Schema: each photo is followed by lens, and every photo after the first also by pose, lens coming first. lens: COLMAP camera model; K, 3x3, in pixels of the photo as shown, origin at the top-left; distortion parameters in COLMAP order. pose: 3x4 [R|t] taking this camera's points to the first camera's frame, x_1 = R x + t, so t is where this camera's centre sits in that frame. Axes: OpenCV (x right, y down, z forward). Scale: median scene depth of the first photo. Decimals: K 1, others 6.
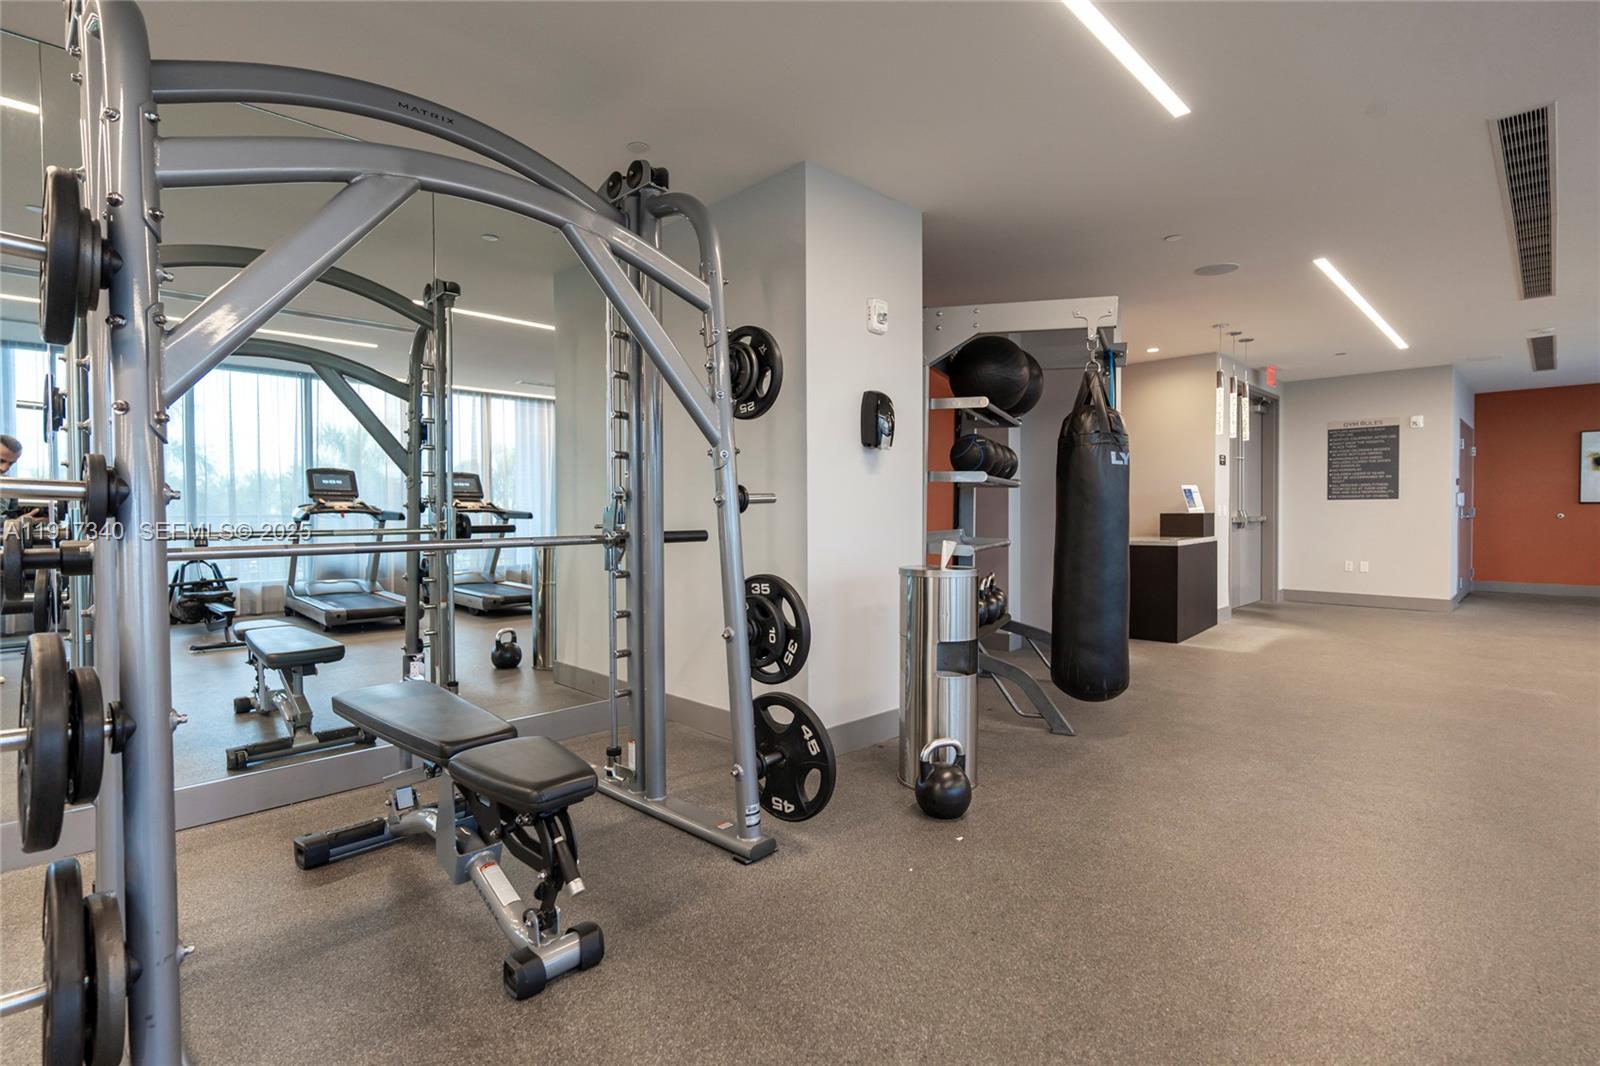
lens RADIAL K [[782.9, 0, 800.0], [0, 782.9, 533.0], [0, 0, 1]] dist [0.033014, 0.000166]
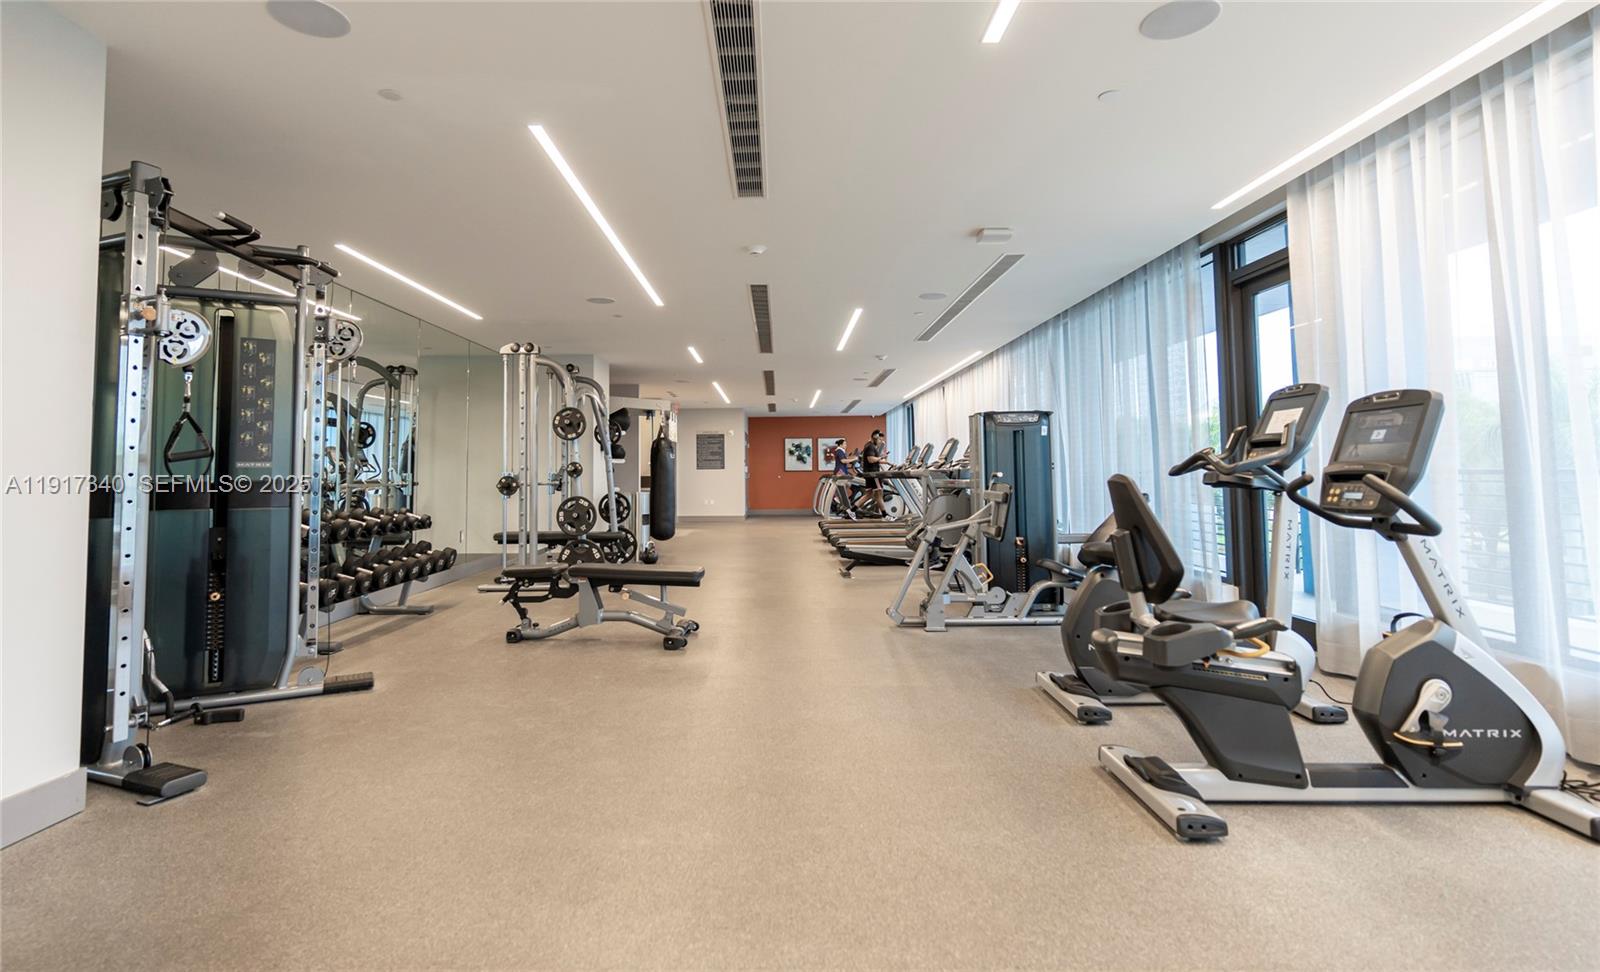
lens RADIAL K [[789.6, 0, 800.0], [0, 789.6, 486.0], [0, 0, 1]] dist [0.000086, -0.000002]
pose [[0.709300, -0.009448, 0.704844, -0.555486], [0.020603, 0.999761, -0.007332, 0.019541], [-0.704606, 0.019722, 0.709325, -0.591157]]
